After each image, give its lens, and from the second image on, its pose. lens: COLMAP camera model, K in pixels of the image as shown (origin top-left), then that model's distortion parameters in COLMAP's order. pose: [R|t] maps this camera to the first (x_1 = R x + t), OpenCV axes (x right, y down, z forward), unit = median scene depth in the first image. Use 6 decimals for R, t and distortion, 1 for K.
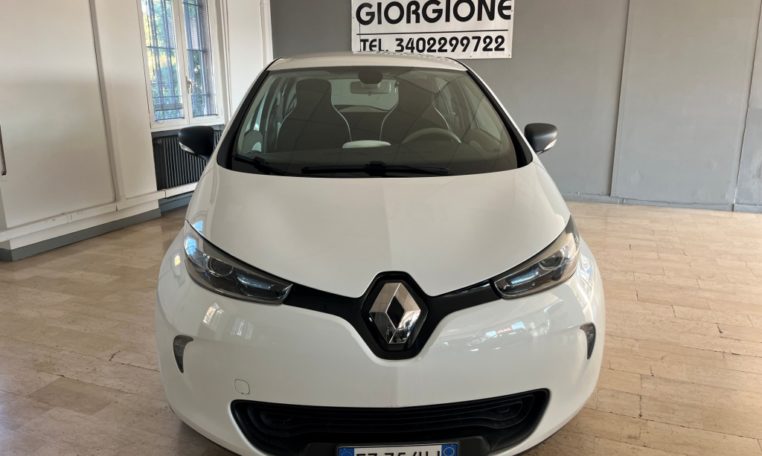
lens RADIAL K [[580.2, 0, 382.7], [0, 580.2, 224.5], [0, 0, 1]] dist [0.057083, -0.076094]
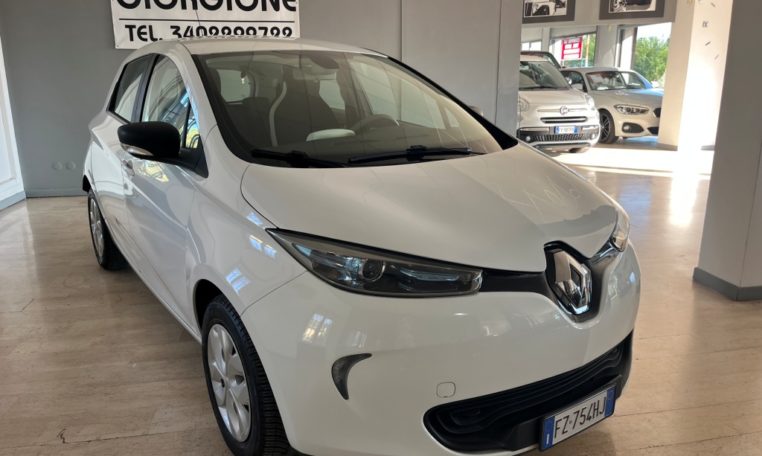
lens RADIAL K [[580.2, 0, 383.0], [0, 580.2, 223.8], [0, 0, 1]] dist [0.057083, -0.076094]
pose [[0.857395, -0.134098, 0.496881, -0.197658], [0.131917, 0.990466, 0.039678, -0.008509], [-0.497465, 0.031528, 0.866911, 0.063970]]
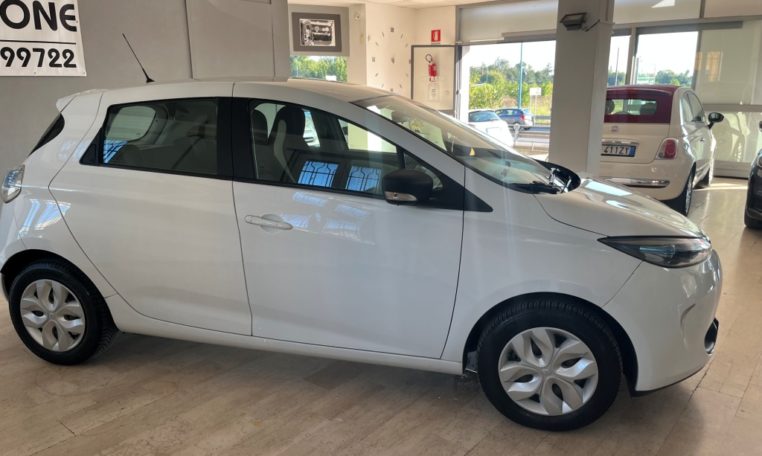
lens RADIAL K [[580.2, 0, 379.7], [0, 580.2, 231.5], [0, 0, 1]] dist [0.057083, -0.076094]
pose [[0.312363, -0.227864, 0.922229, -0.493464], [0.234908, 0.959184, 0.157430, -0.098613], [-0.920460, 0.167464, 0.353141, 0.329247]]
